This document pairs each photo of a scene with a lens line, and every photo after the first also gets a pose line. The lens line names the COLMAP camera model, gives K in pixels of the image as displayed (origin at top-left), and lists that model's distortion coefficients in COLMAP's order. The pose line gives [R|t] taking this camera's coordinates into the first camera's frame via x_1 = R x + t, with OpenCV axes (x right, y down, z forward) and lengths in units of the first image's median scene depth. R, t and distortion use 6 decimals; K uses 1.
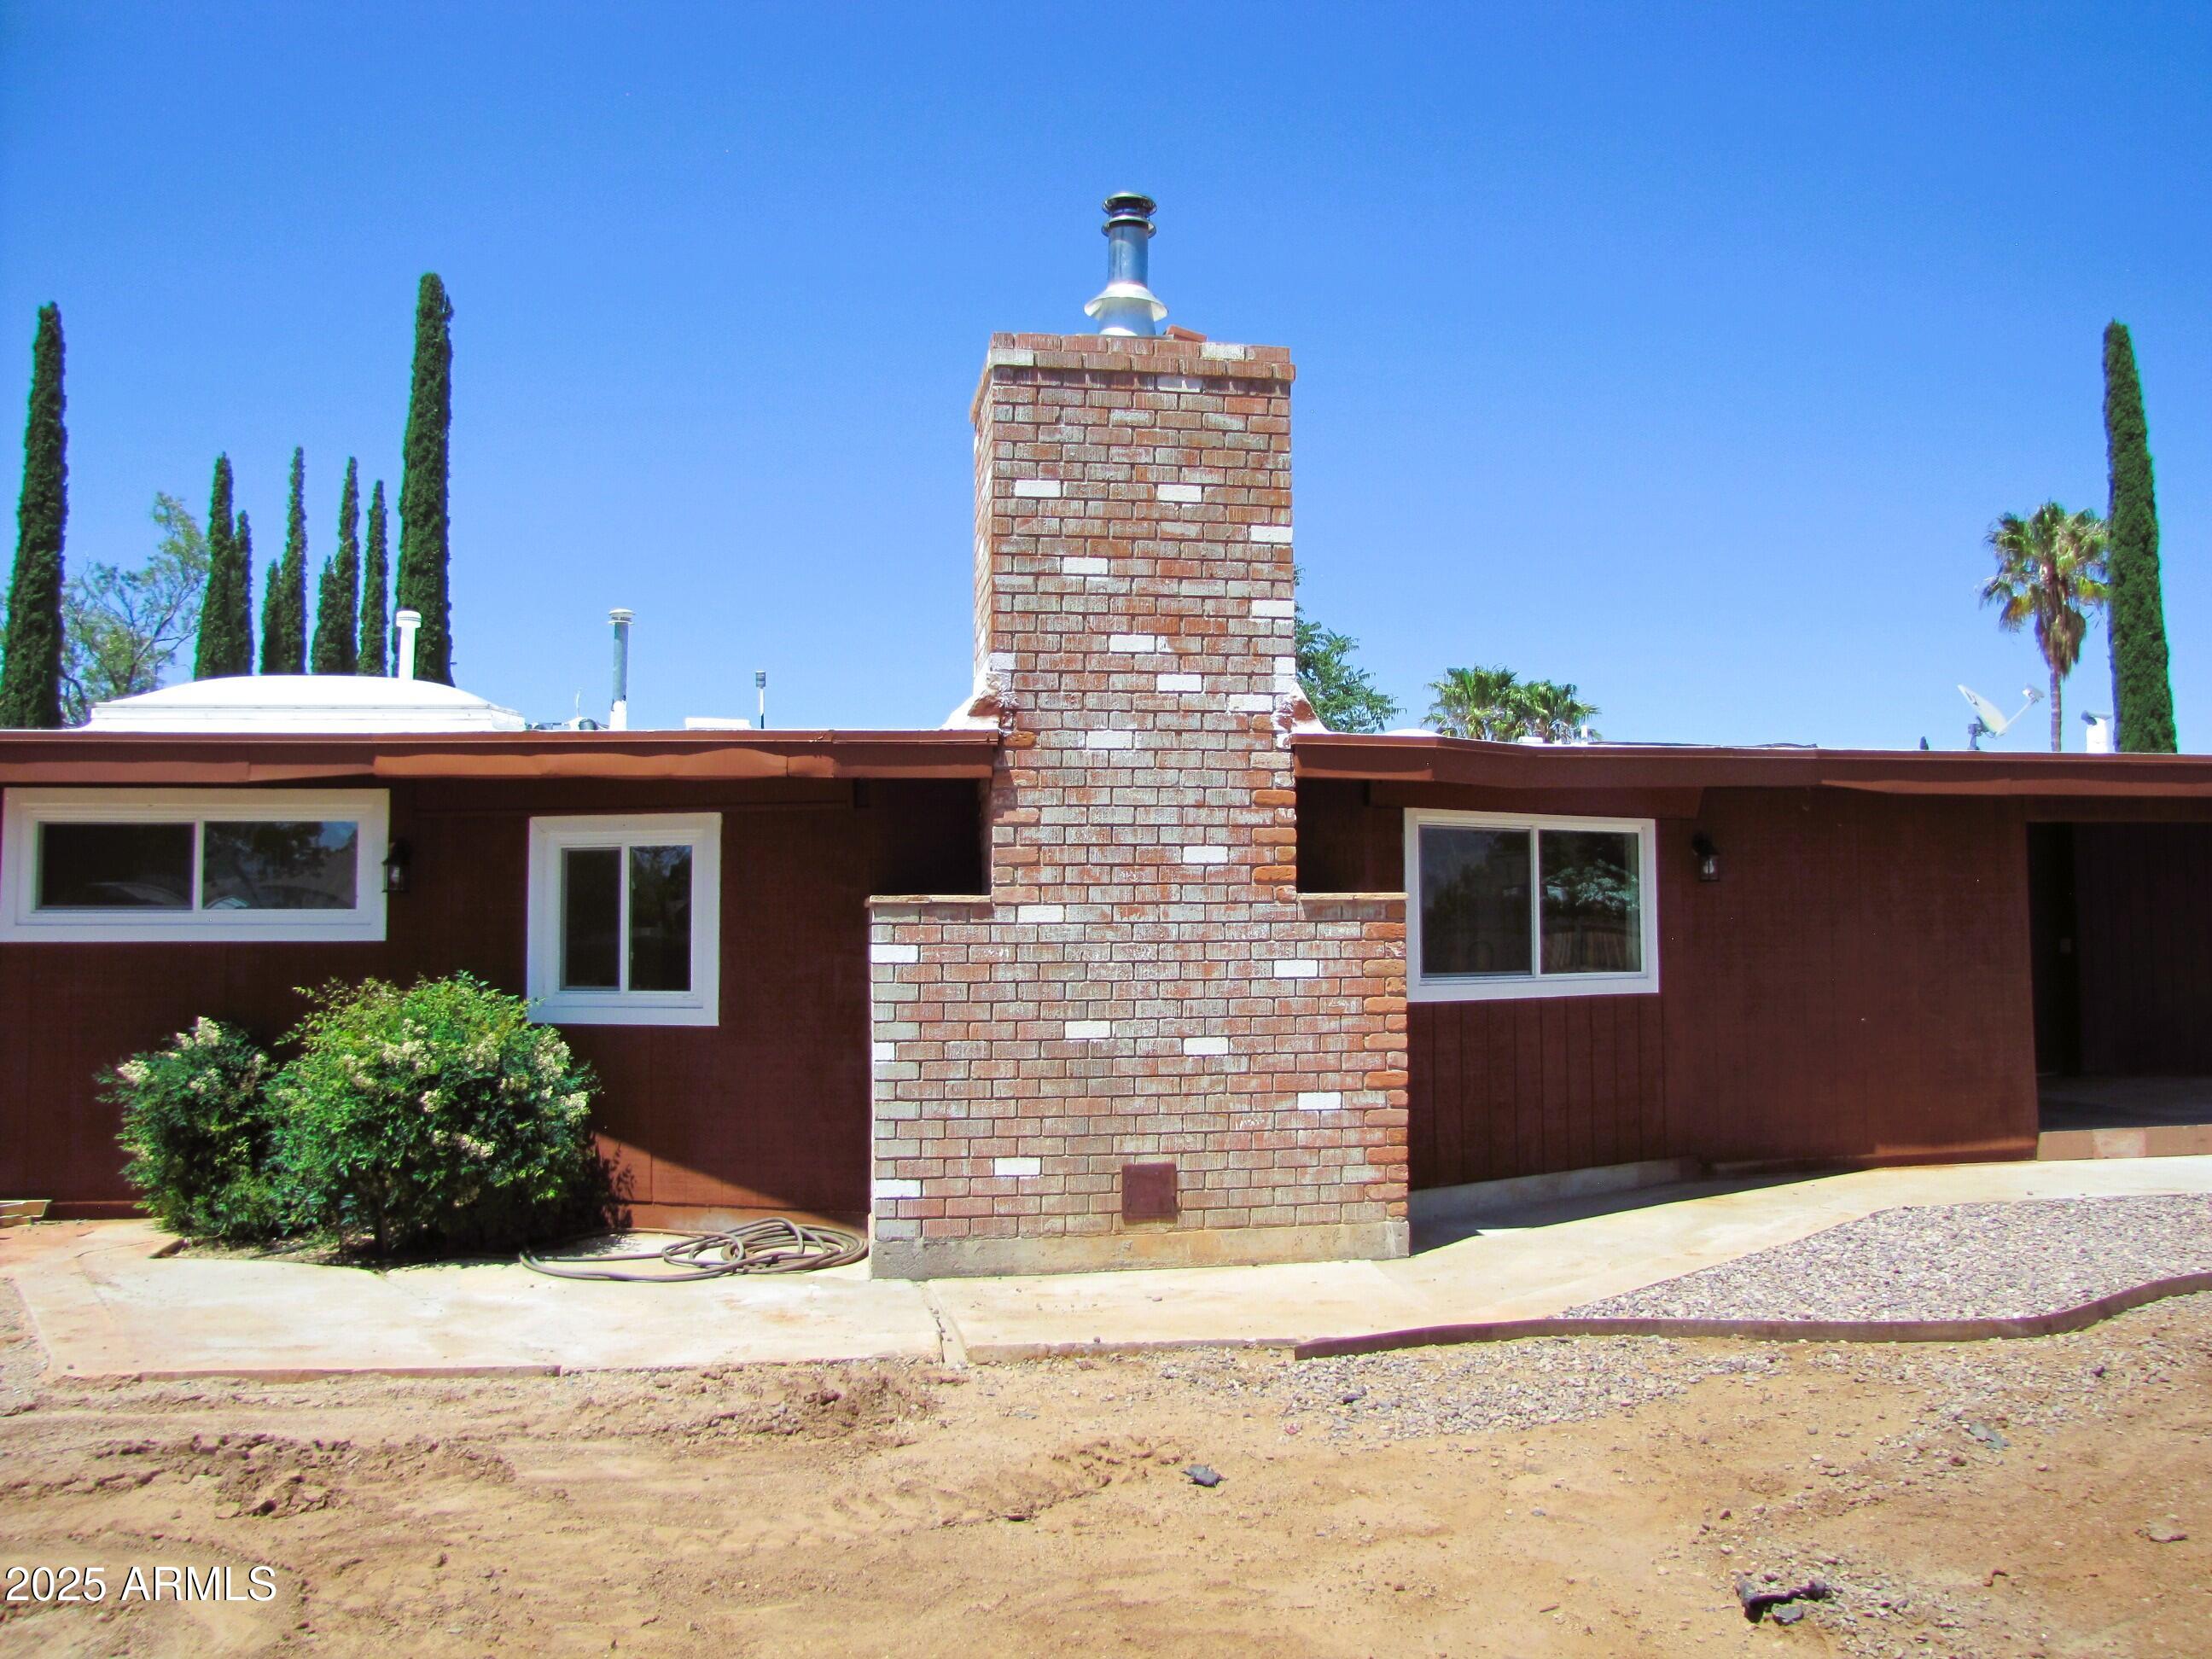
lens RADIAL K [[1852.4, 0, 1141.1], [0, 1852.4, 801.9], [0, 0, 1]] dist [-0.186803, 0.170112]
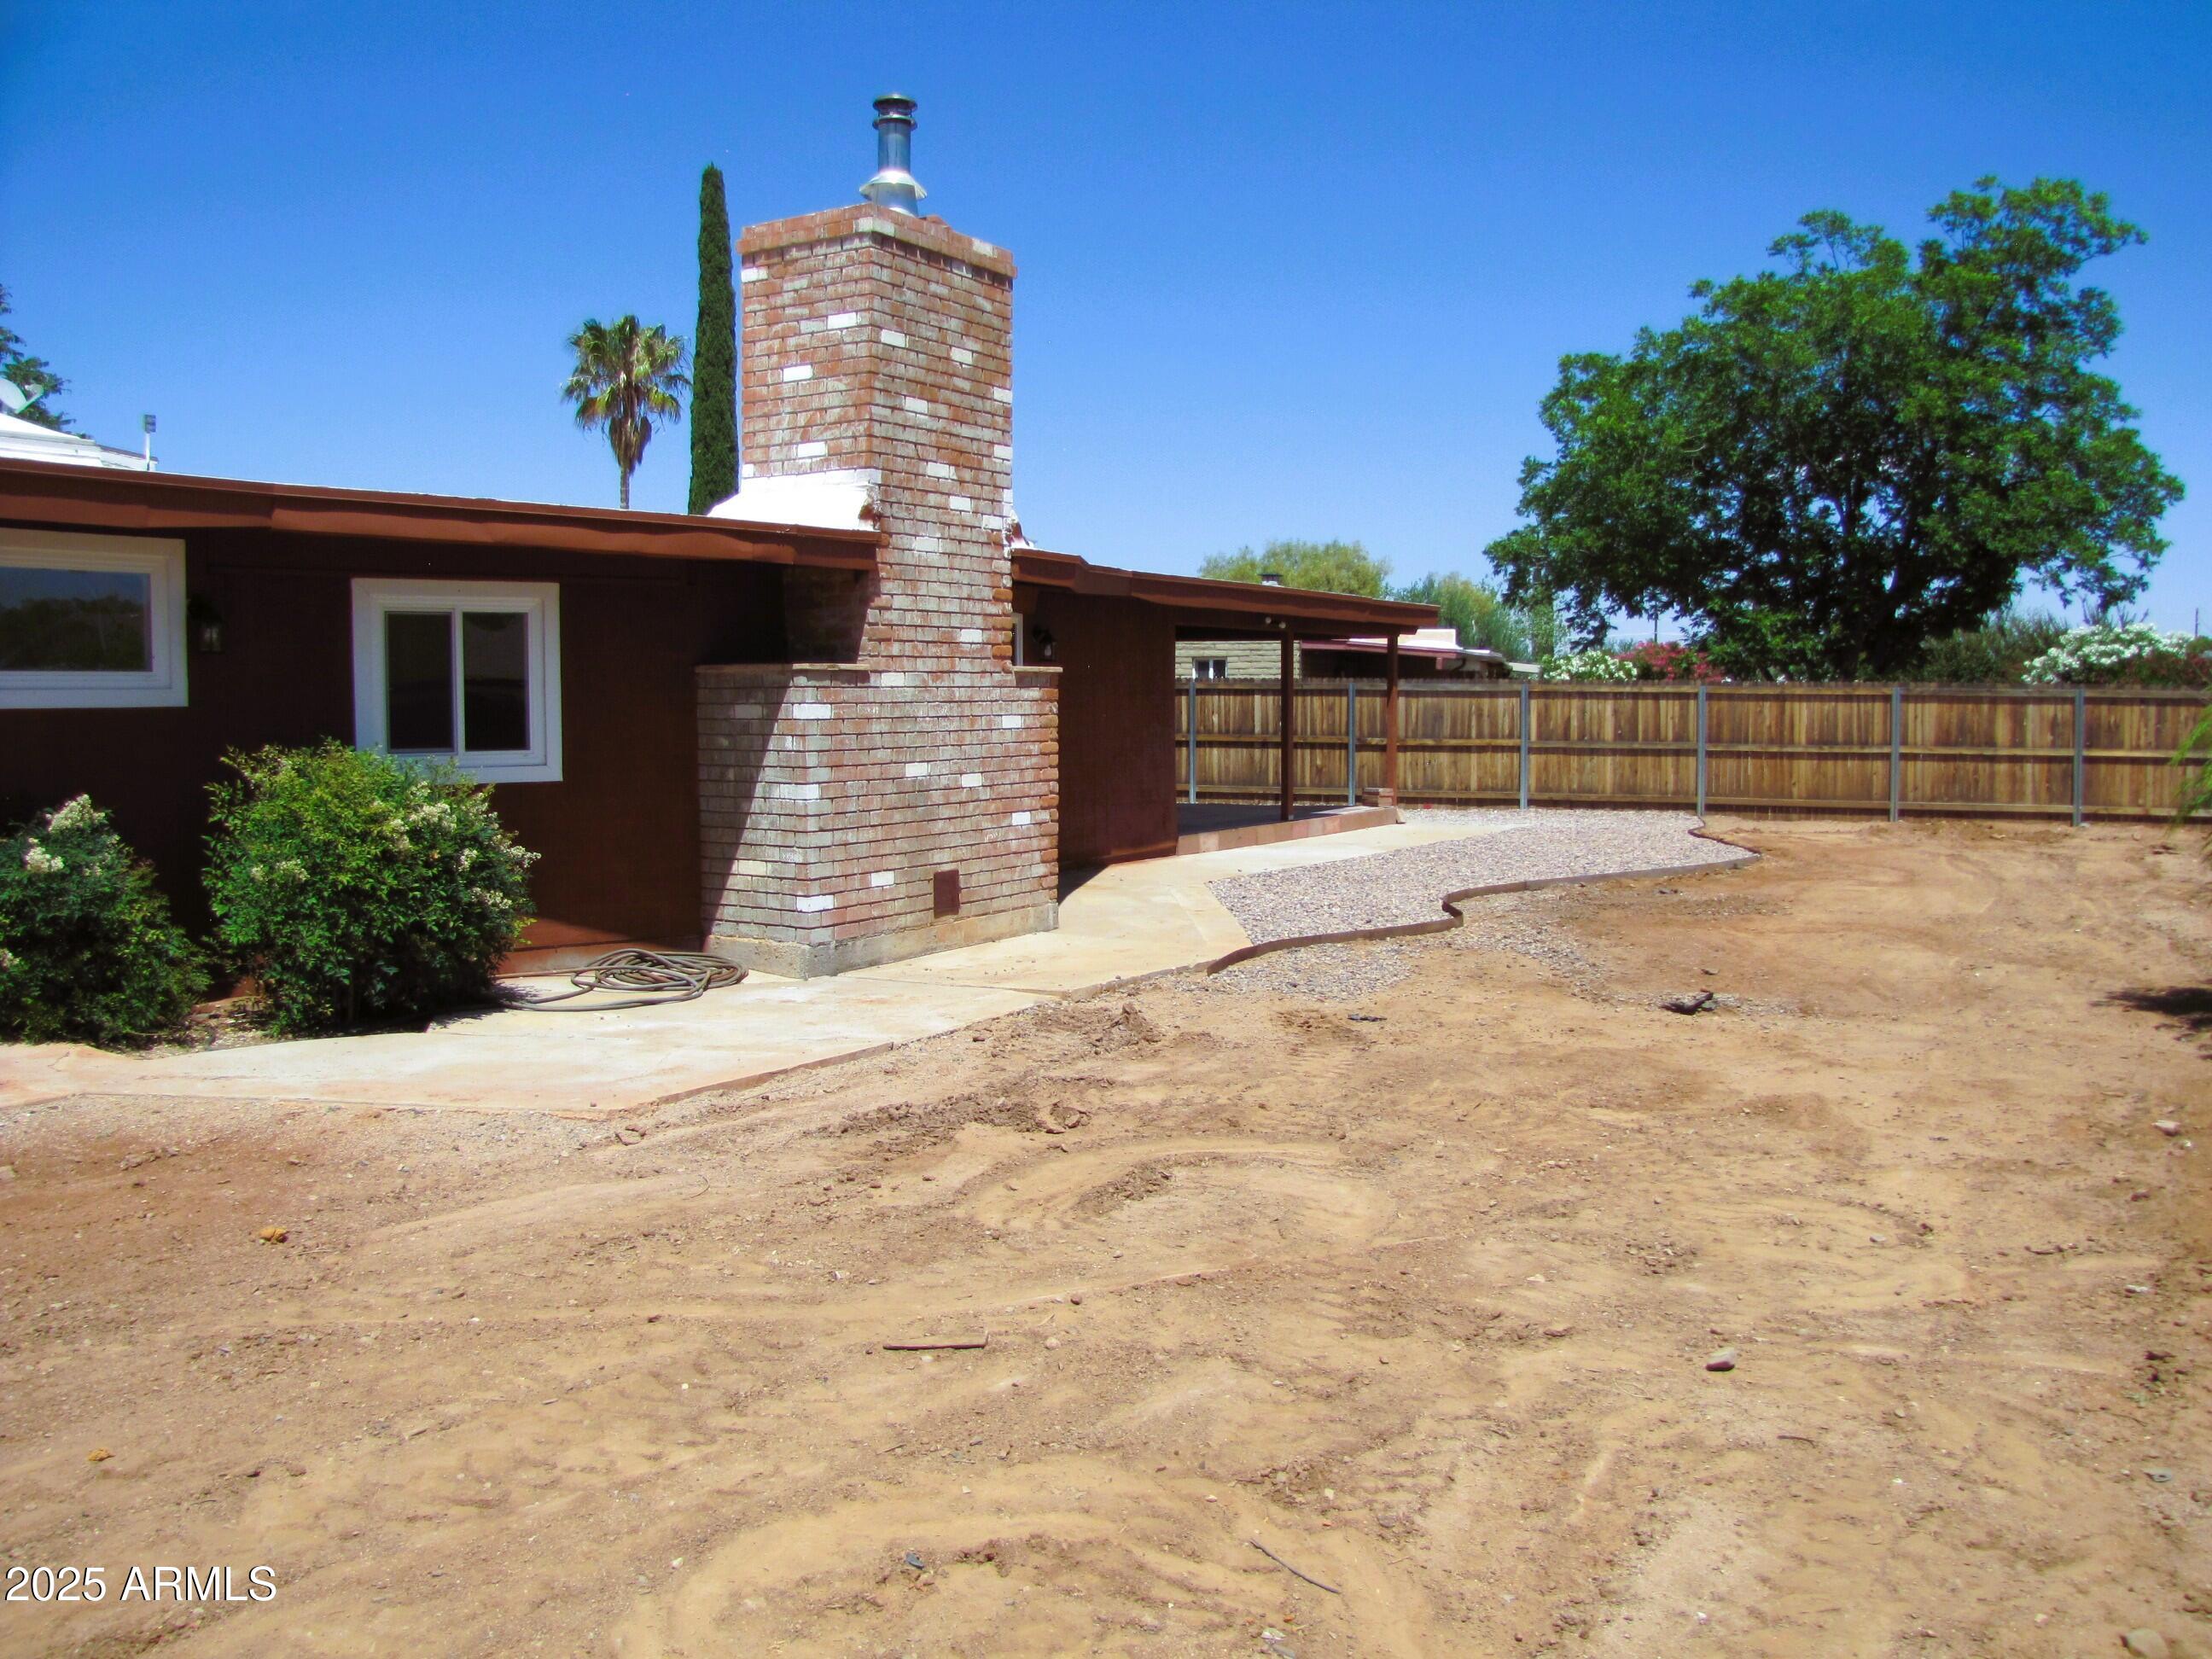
lens RADIAL K [[1852.4, 0, 1141.1], [0, 1852.4, 801.9], [0, 0, 1]] dist [-0.186803, 0.170112]
pose [[0.651703, -0.037447, 0.757549, -0.878266], [-0.058213, 0.993365, 0.099183, 0.008374], [-0.756237, -0.108737, 0.645200, 0.045216]]
